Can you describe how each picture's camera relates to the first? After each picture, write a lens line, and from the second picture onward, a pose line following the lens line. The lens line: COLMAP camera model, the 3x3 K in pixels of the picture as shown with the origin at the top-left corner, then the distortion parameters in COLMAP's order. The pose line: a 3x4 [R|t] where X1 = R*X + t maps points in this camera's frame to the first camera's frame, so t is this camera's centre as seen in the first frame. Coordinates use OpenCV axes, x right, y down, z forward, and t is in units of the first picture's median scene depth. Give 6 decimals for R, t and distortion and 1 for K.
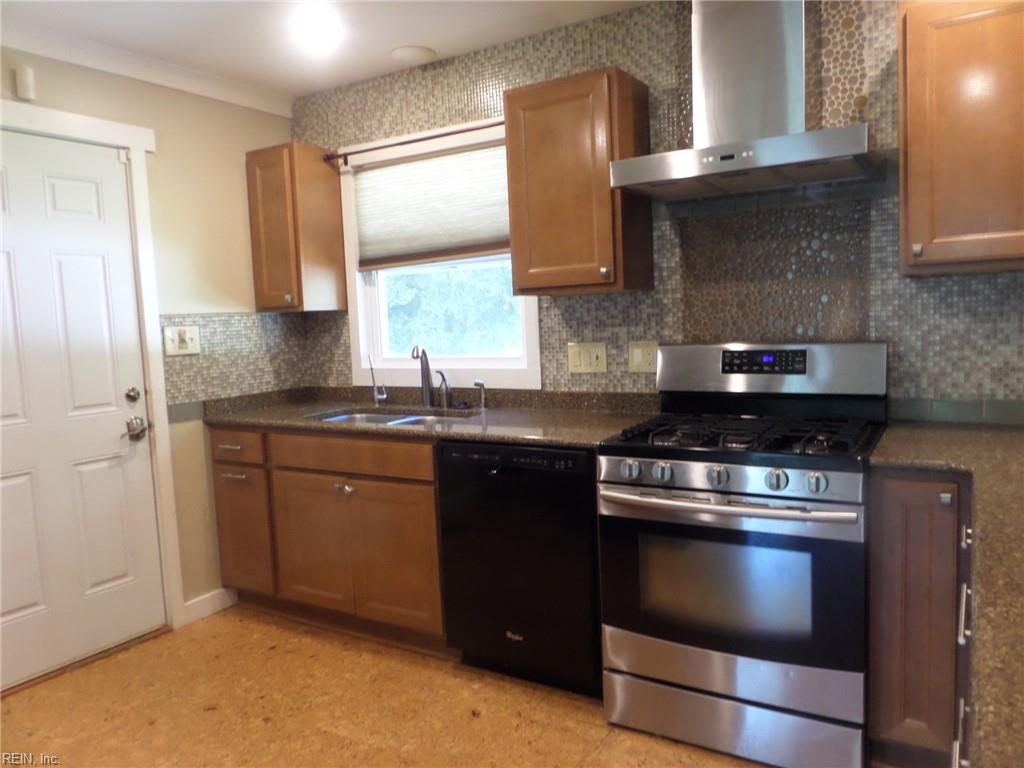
lens RADIAL K [[755.0, 0, 508.5], [0, 755.0, 385.3], [0, 0, 1]] dist [-0.020488, -0.011980]
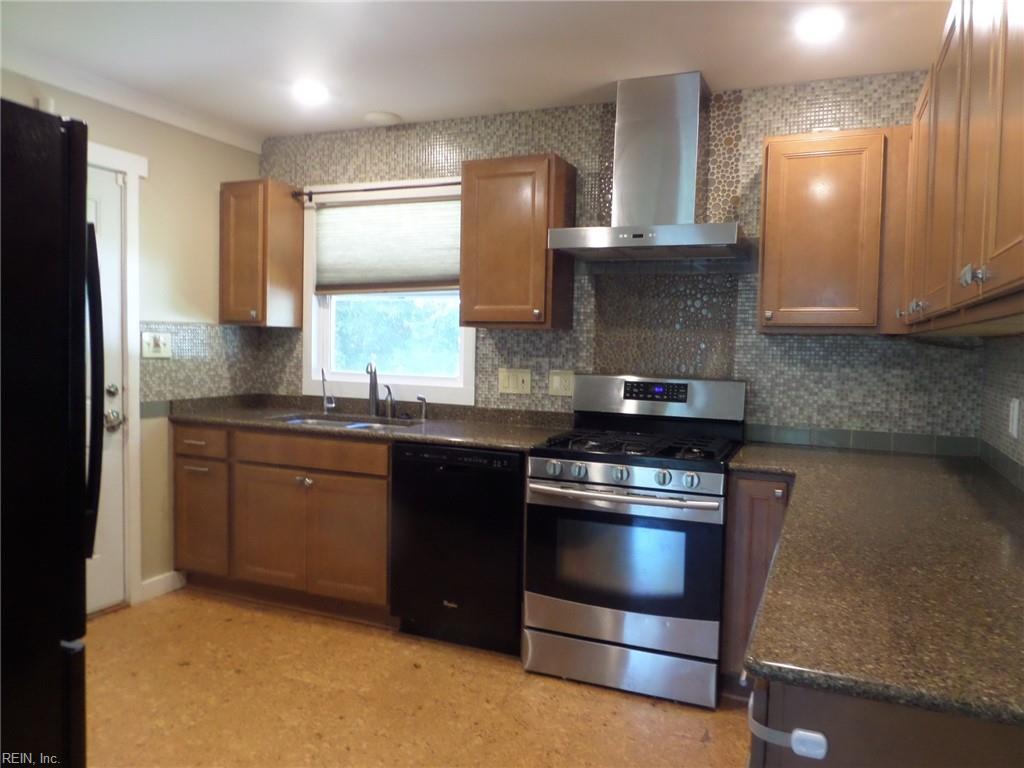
lens RADIAL K [[755.0, 0, 514.7], [0, 755.0, 384.9], [0, 0, 1]] dist [-0.020488, -0.011980]
pose [[0.986243, 0.056993, 0.155169, -0.091582], [-0.051400, 0.997884, -0.039822, 0.019396], [-0.157110, 0.031298, 0.987085, -0.217987]]
